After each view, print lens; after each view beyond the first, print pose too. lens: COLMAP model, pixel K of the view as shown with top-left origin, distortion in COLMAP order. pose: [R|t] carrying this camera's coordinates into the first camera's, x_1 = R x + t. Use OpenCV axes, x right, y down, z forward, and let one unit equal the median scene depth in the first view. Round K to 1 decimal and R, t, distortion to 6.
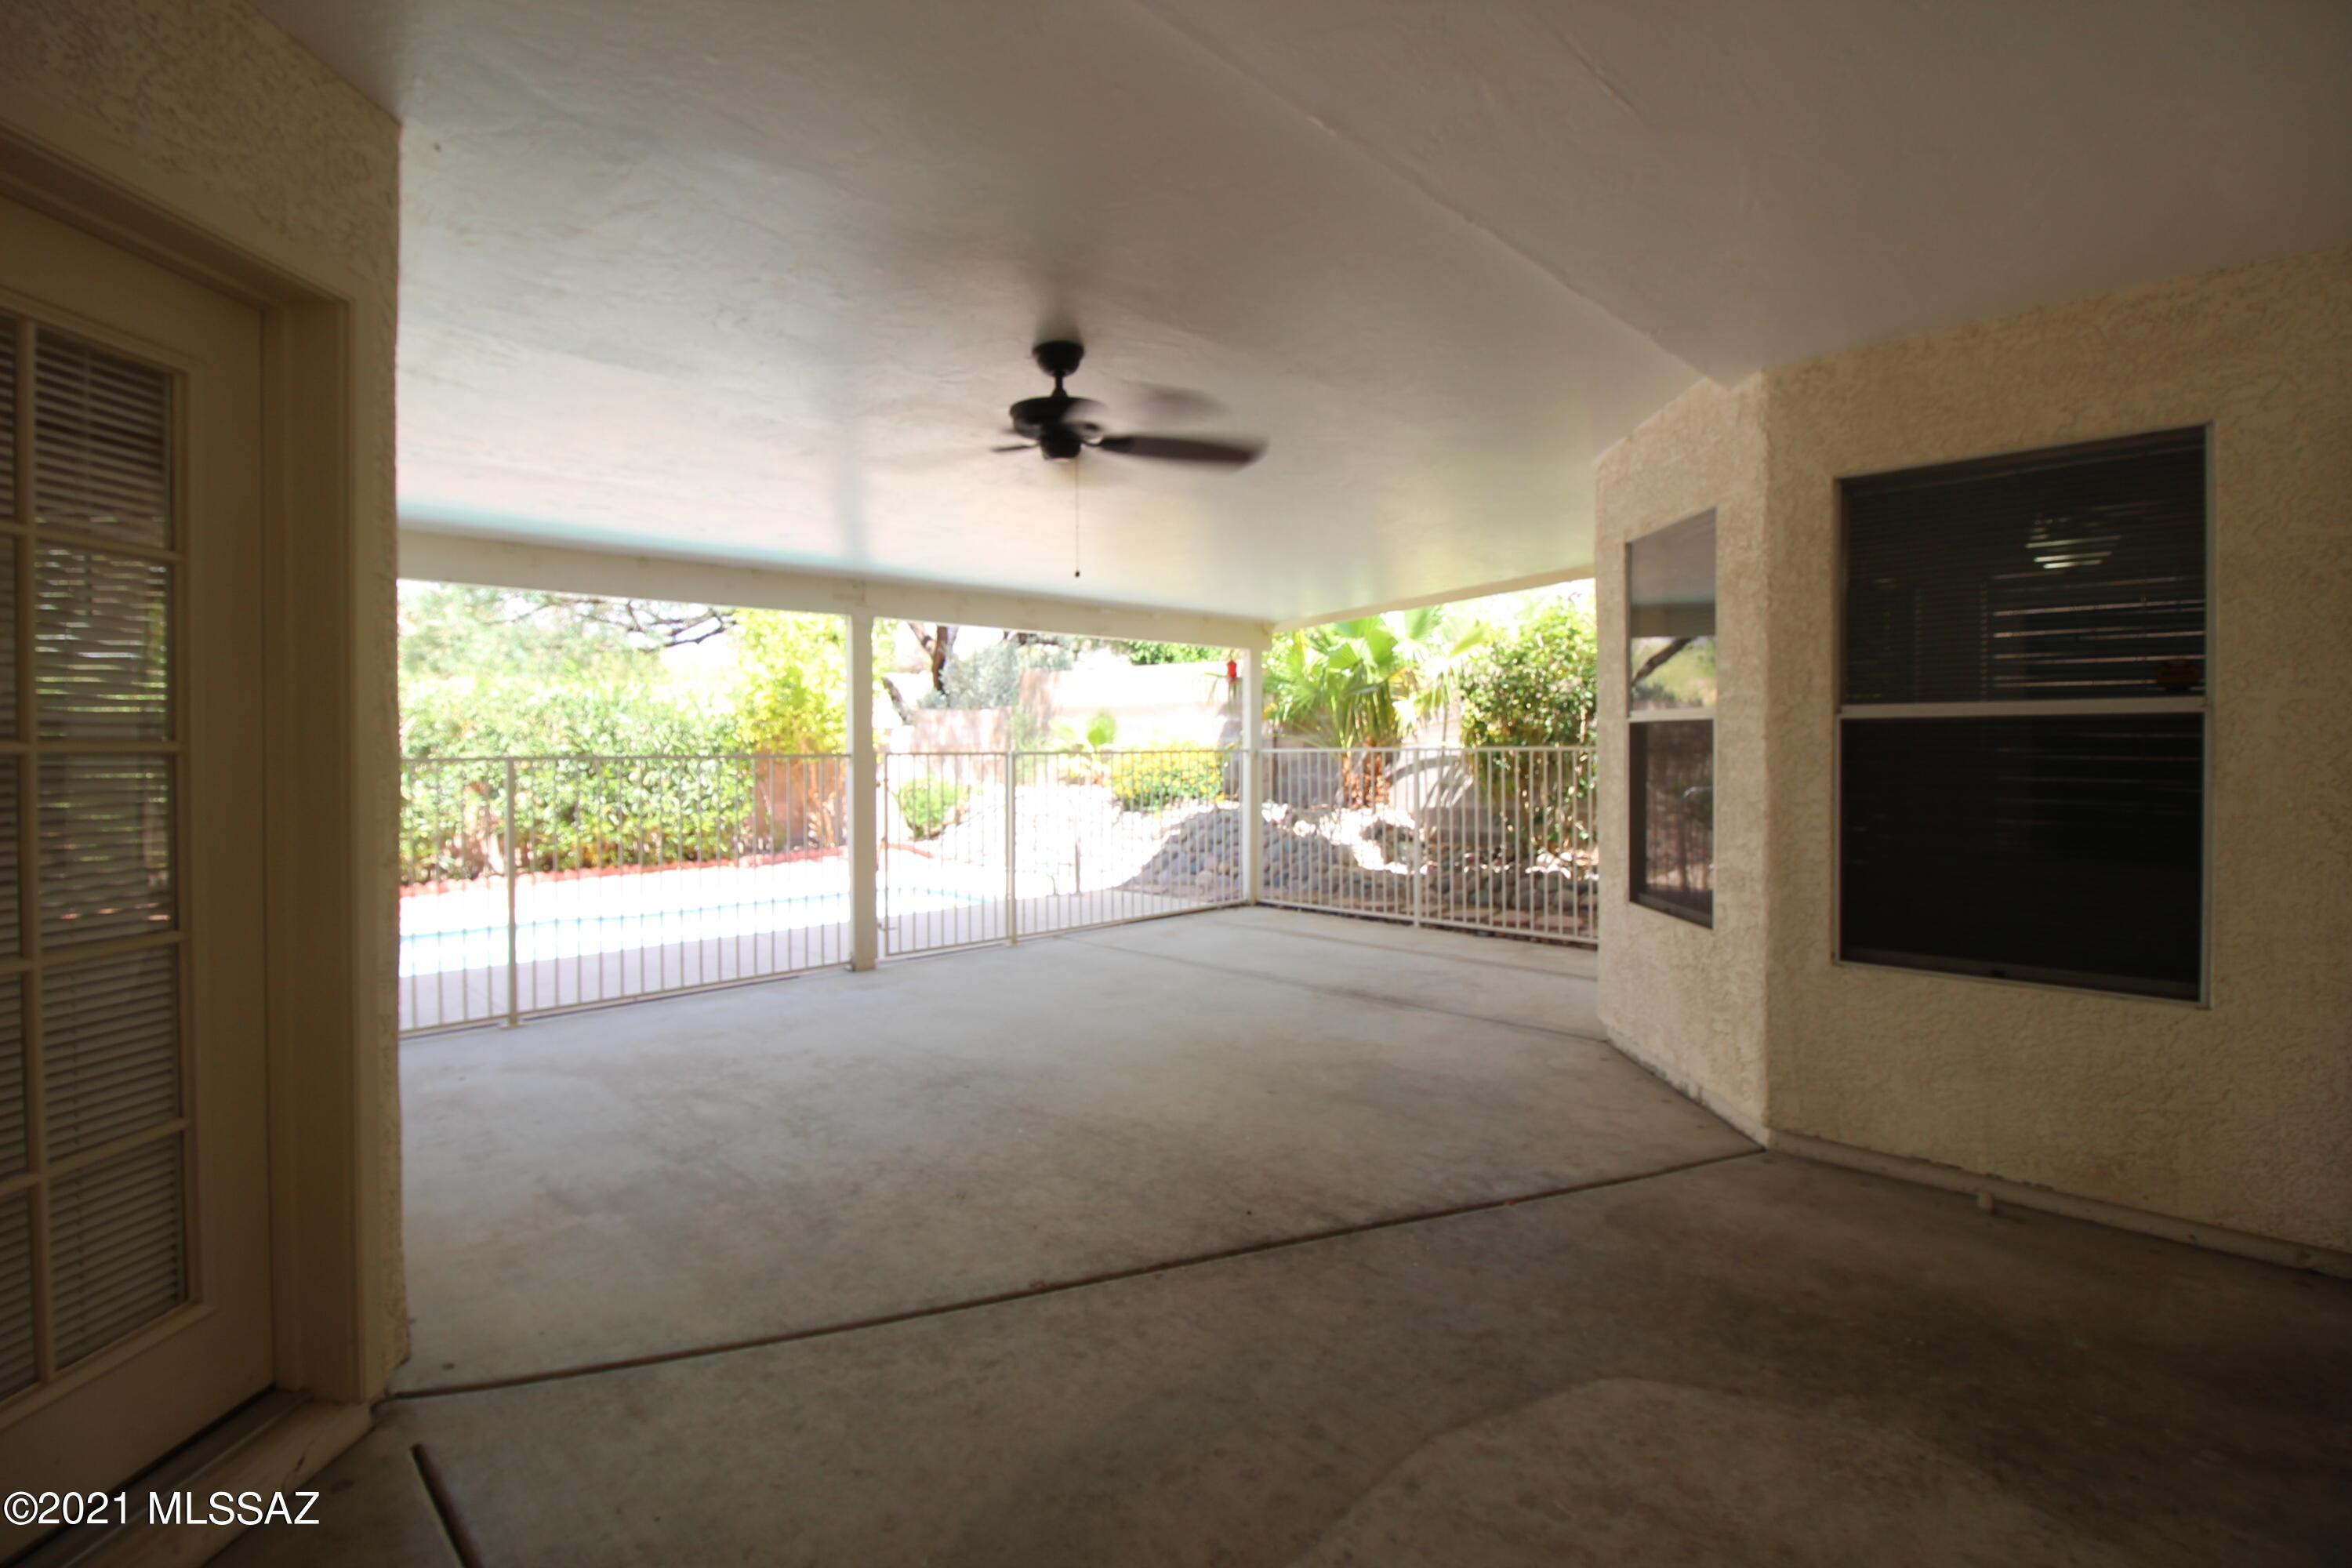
lens RADIAL K [[1084.6, 0, 1173.5], [0, 1084.6, 763.9], [0, 0, 1]] dist [0.000539, -0.014459]
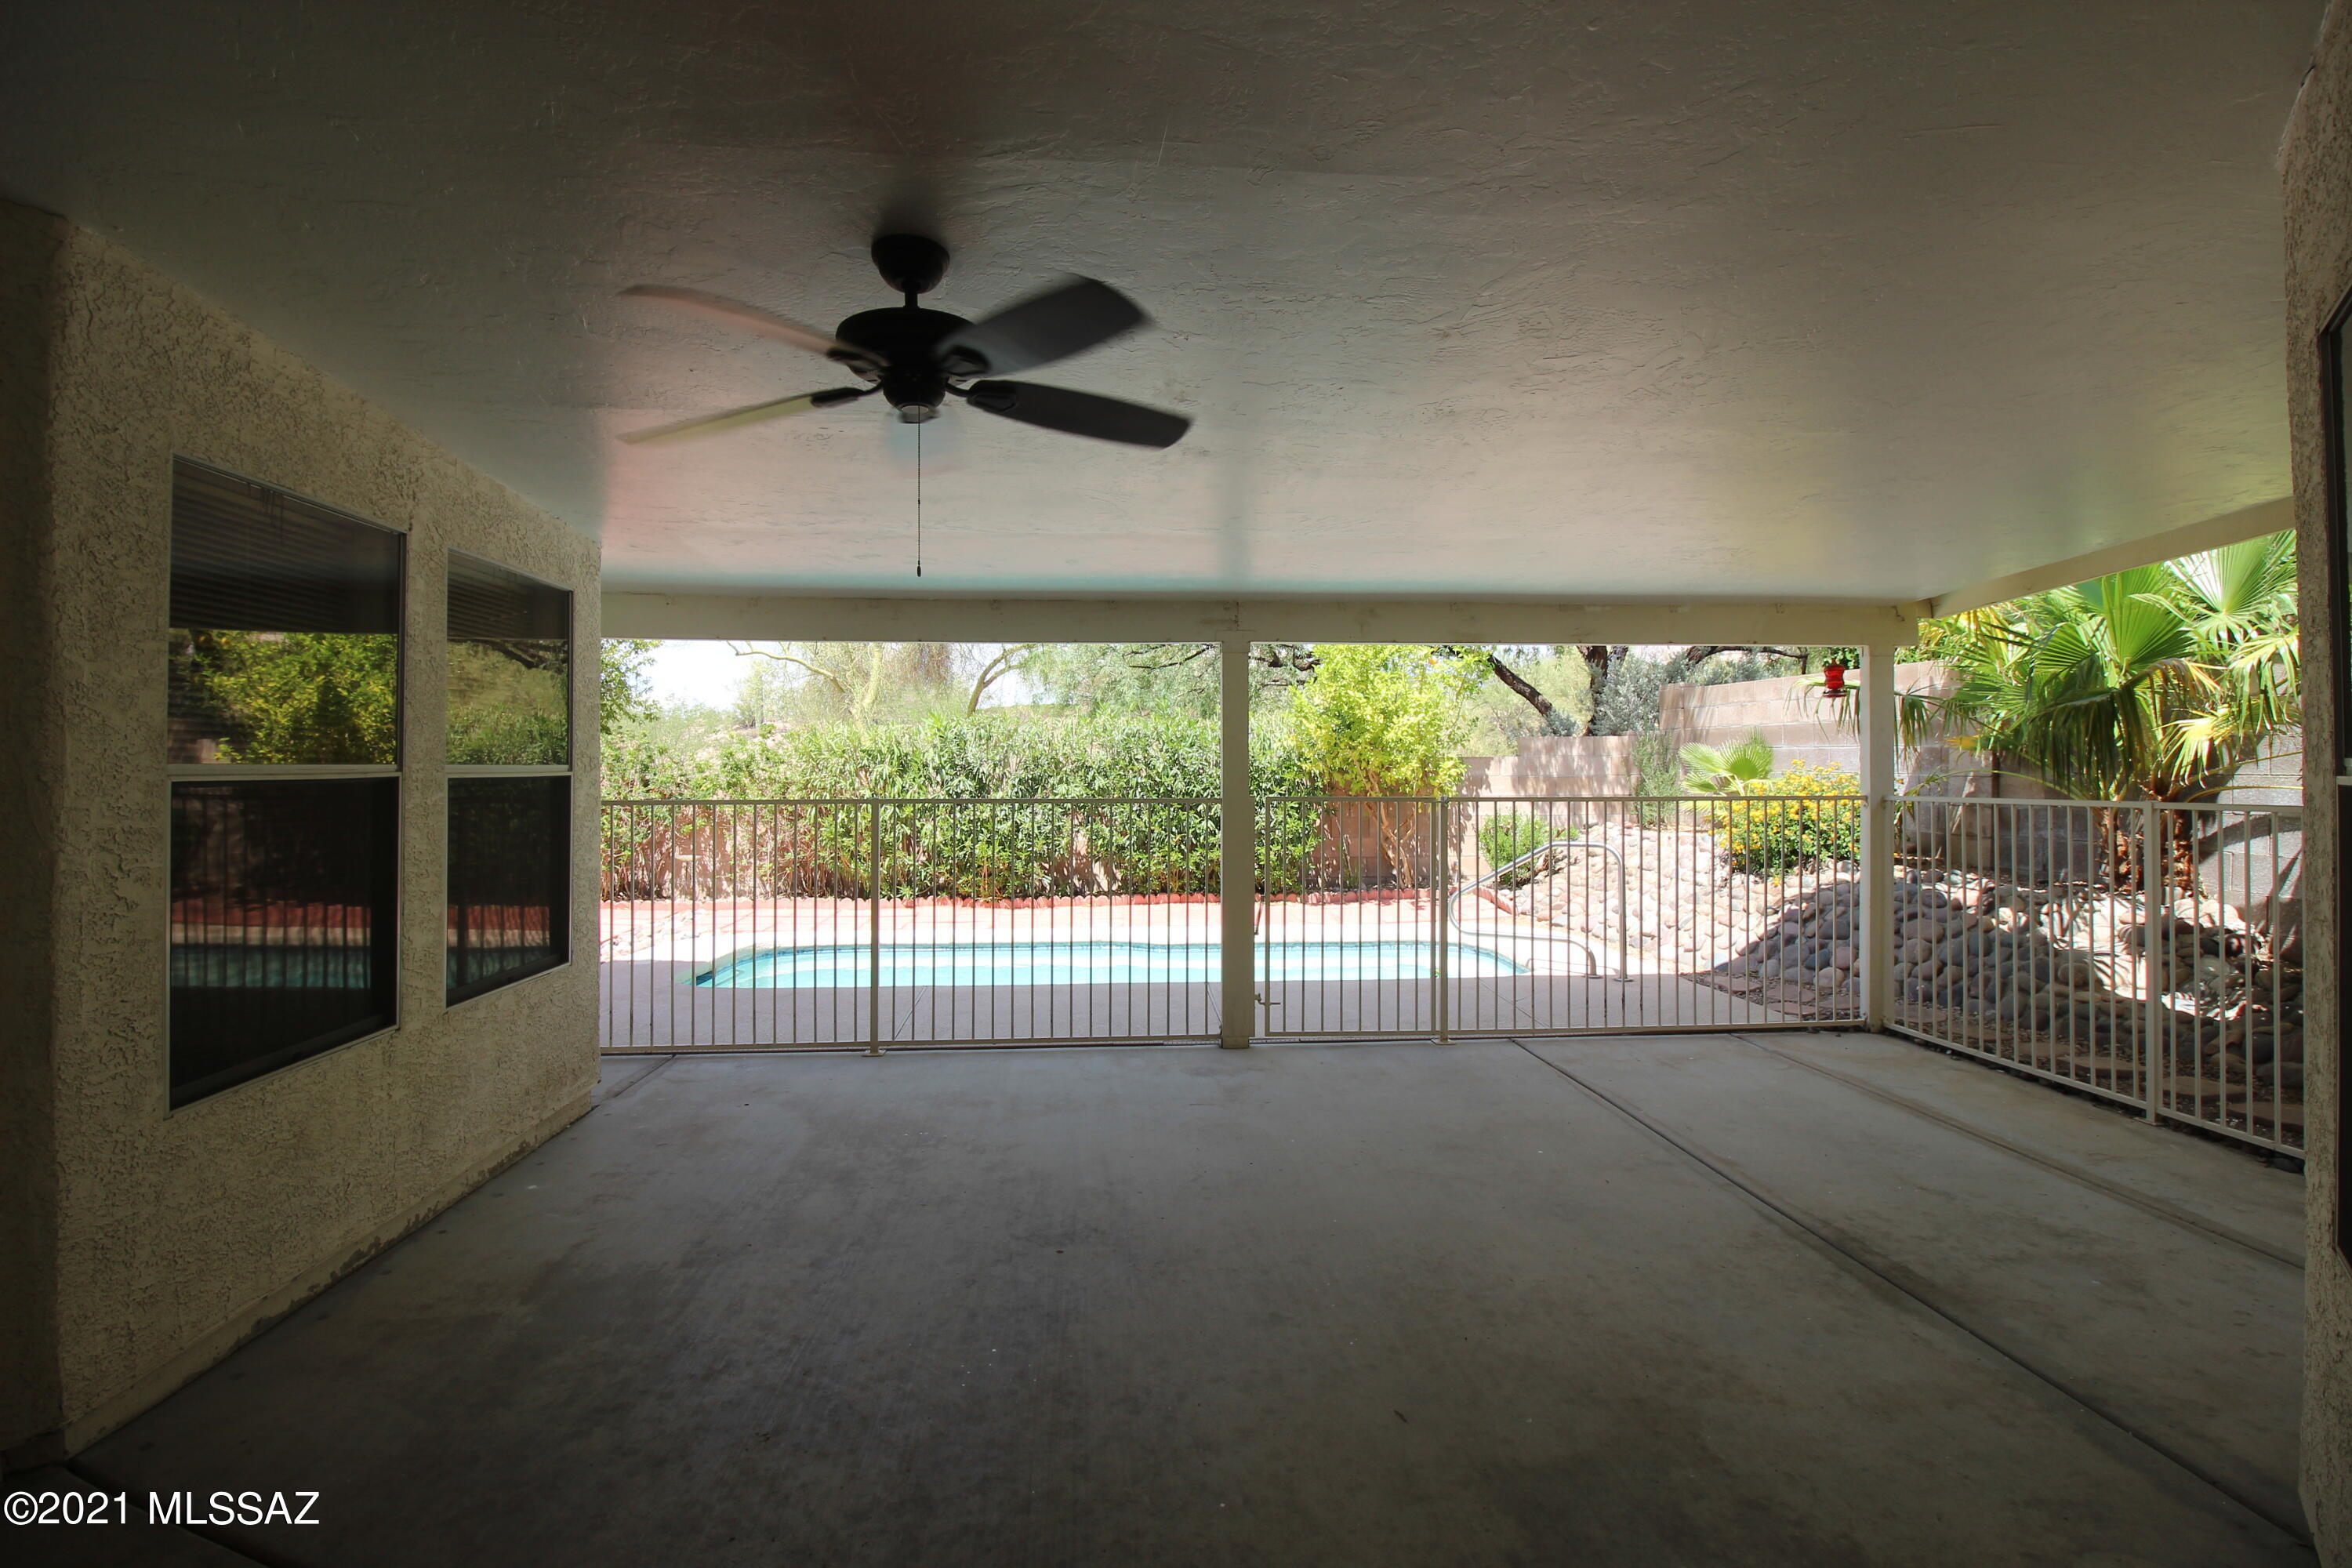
lens RADIAL K [[1084.6, 0, 1173.5], [0, 1084.6, 763.9], [0, 0, 1]] dist [0.000539, -0.014459]
pose [[0.763486, 0.000864, -0.645823, 0.160448], [-0.013749, 0.999794, -0.014917, -0.016047], [0.645678, 0.020269, 0.763341, 0.202631]]
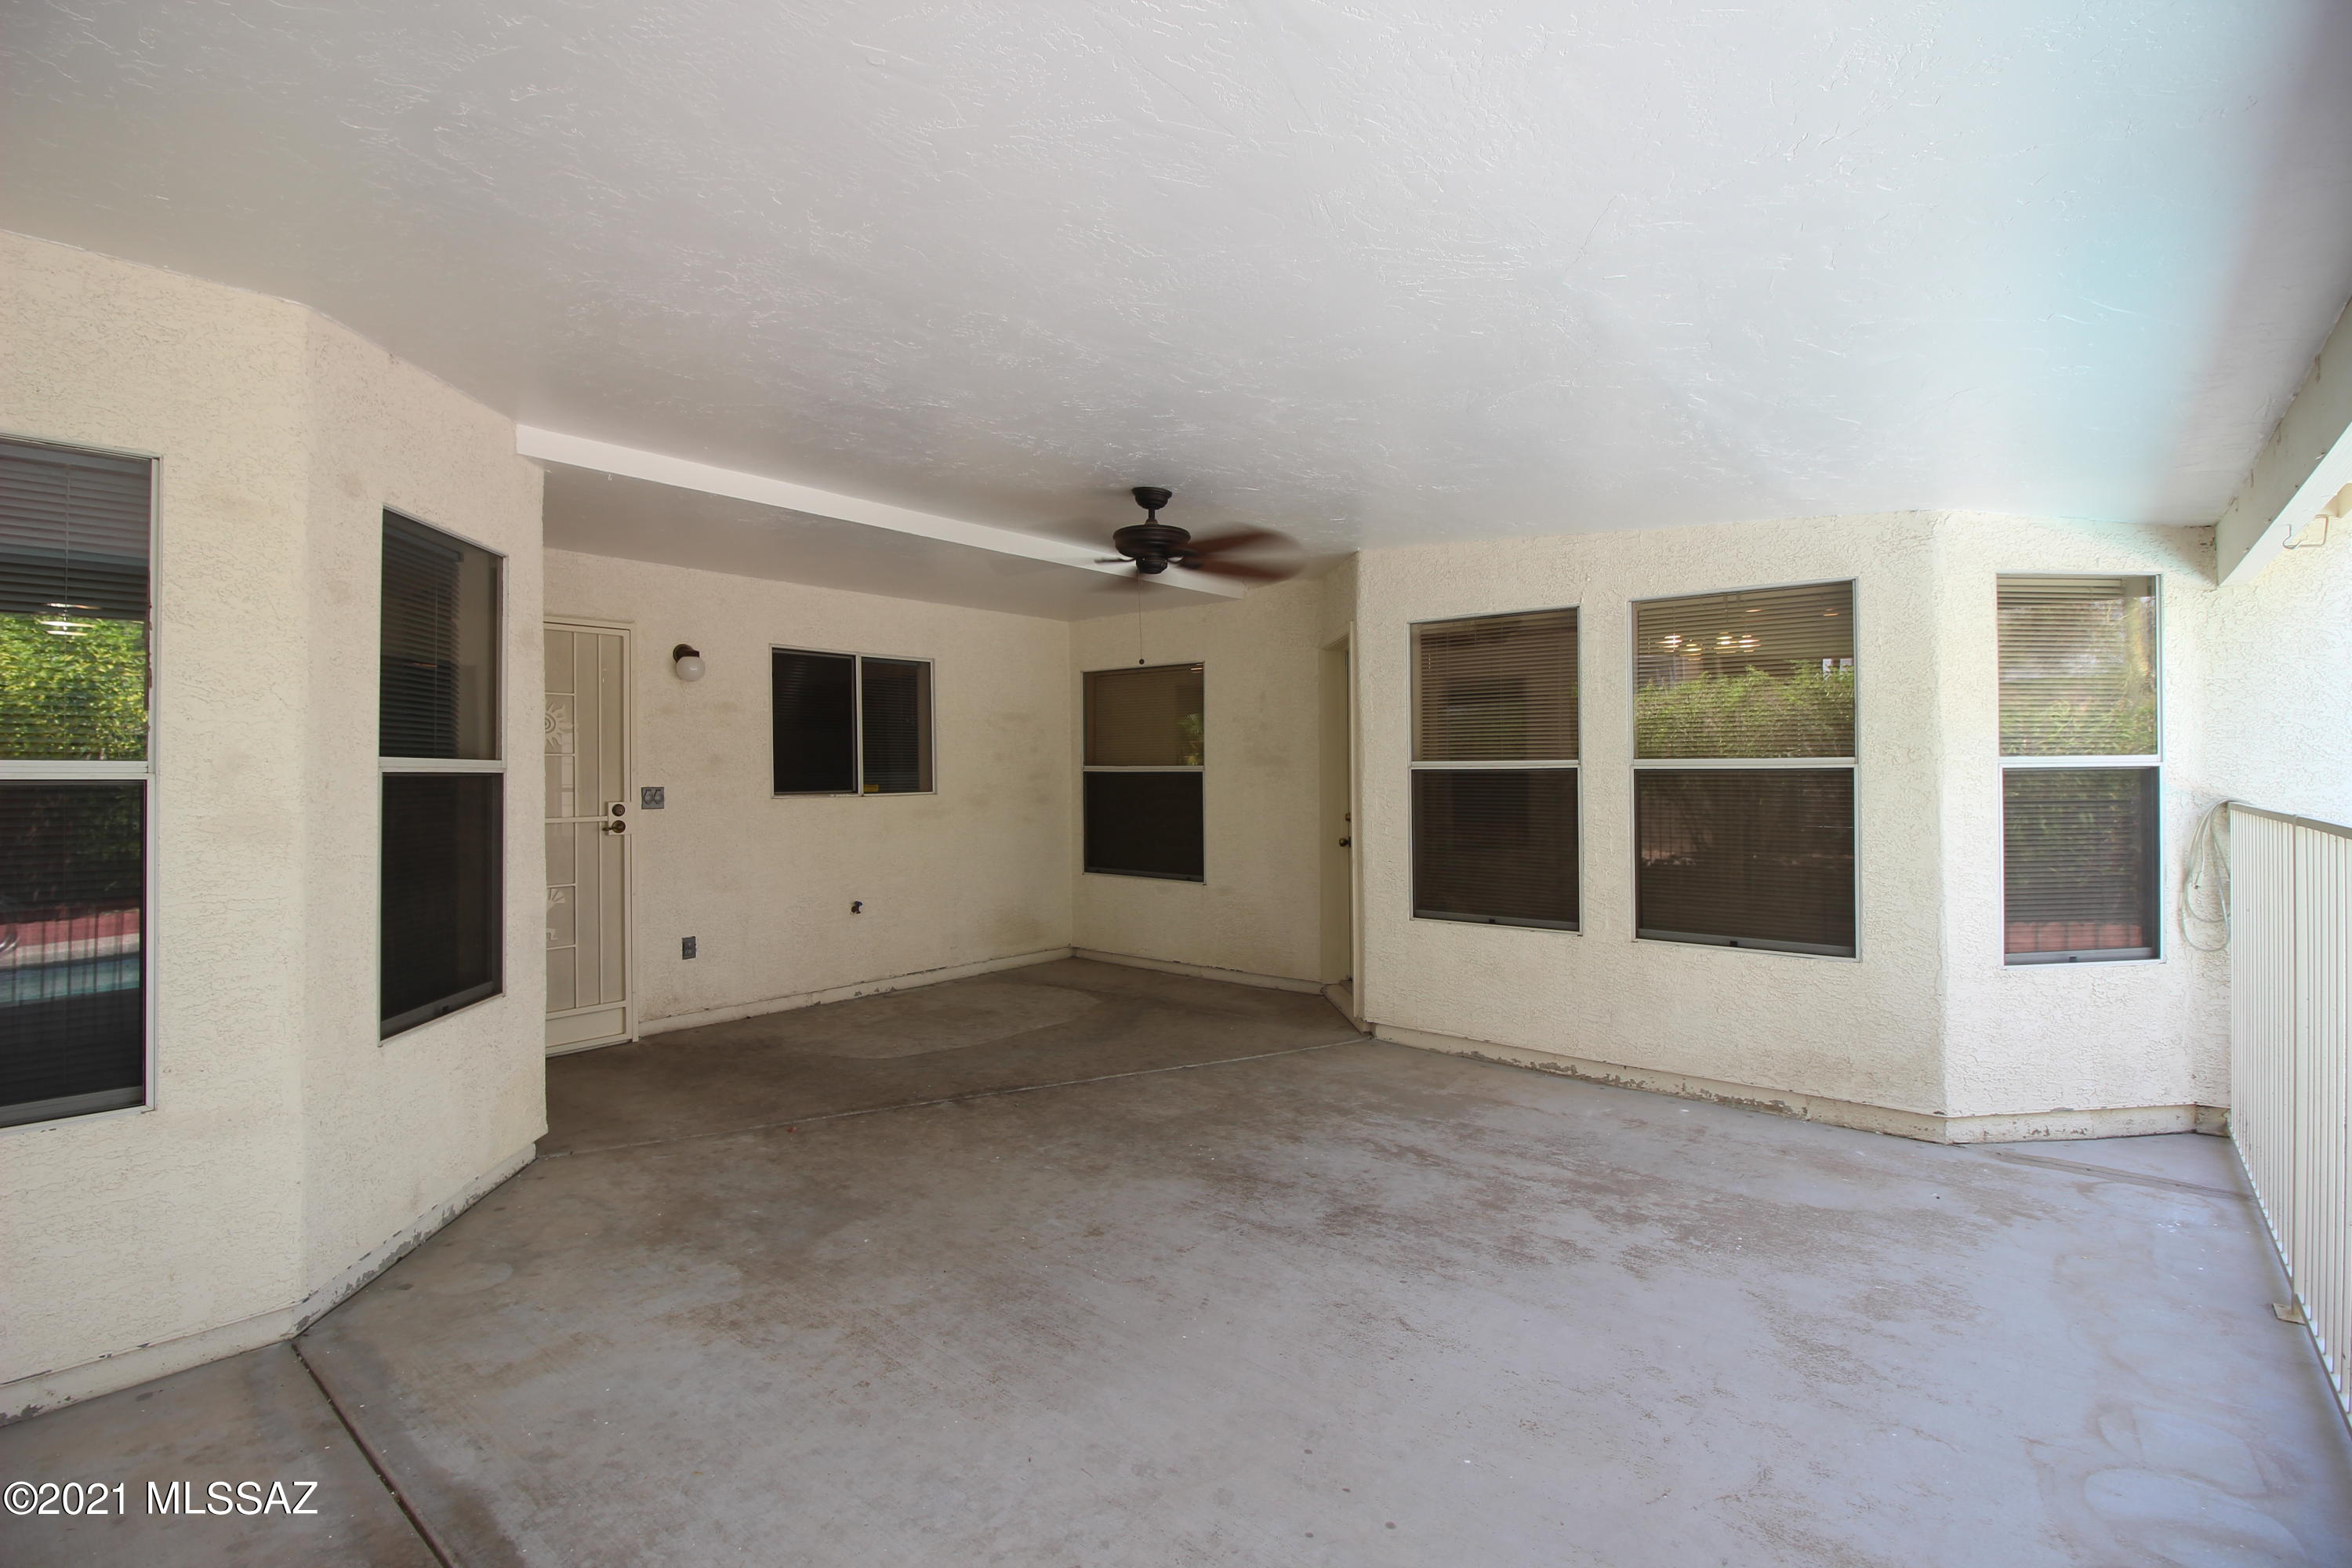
lens RADIAL K [[1084.6, 0, 1173.5], [0, 1084.6, 763.9], [0, 0, 1]] dist [0.000539, -0.014459]
pose [[-0.995644, 0.005819, -0.093052, -0.005380], [0.004824, 0.999929, 0.010919, -0.022462], [0.093109, 0.010422, -0.995601, 0.803540]]
